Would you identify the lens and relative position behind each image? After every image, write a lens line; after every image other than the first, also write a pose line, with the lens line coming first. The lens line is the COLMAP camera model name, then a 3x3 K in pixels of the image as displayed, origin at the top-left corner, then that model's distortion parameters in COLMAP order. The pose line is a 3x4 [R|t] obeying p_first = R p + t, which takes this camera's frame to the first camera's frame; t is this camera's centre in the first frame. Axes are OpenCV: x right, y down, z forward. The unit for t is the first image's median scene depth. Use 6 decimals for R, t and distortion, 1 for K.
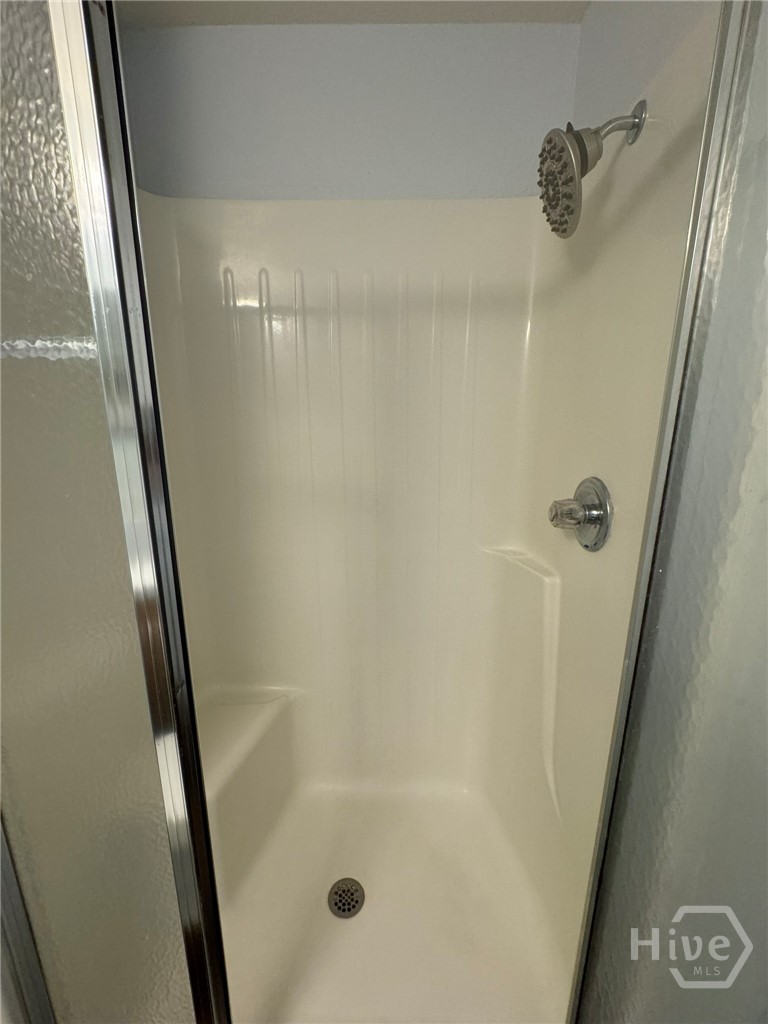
lens RADIAL K [[408.2, 0, 383.6], [0, 408.2, 509.8], [0, 0, 1]] dist [-0.003782, 0.000535]
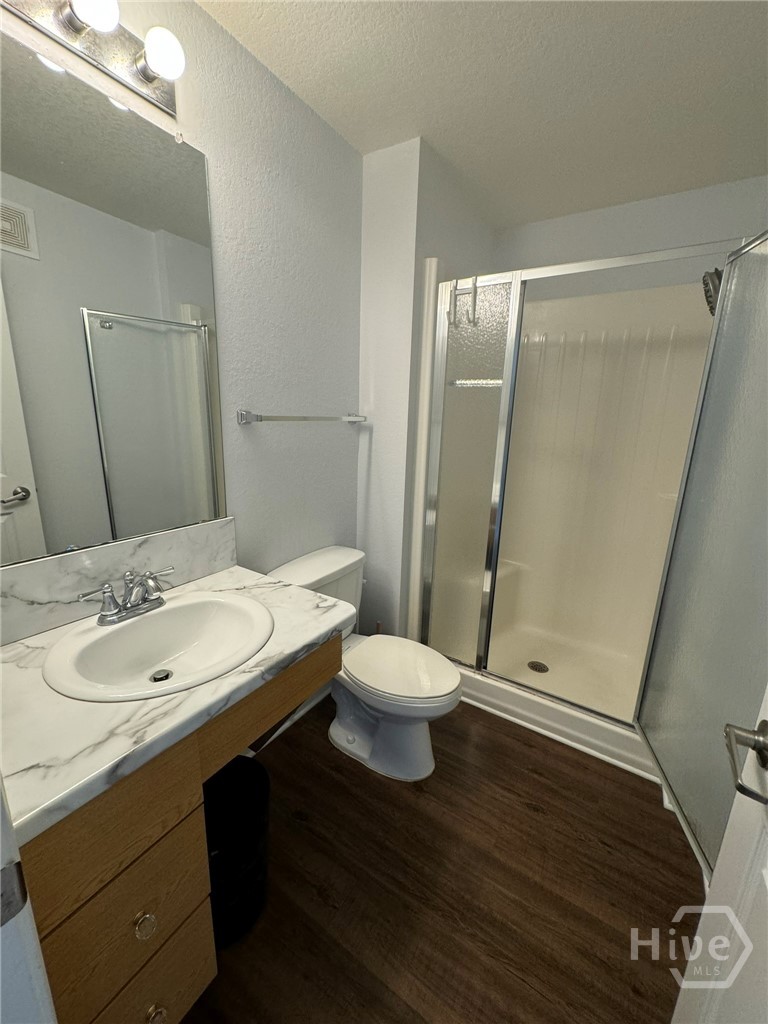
lens RADIAL K [[408.2, 0, 383.4], [0, 408.2, 514.2], [0, 0, 1]] dist [-0.003782, 0.000535]
pose [[0.851318, 0.143744, -0.504574, 0.160038], [-0.146871, 0.988577, 0.033827, 0.331854], [0.503673, 0.045310, 0.862705, -1.097282]]
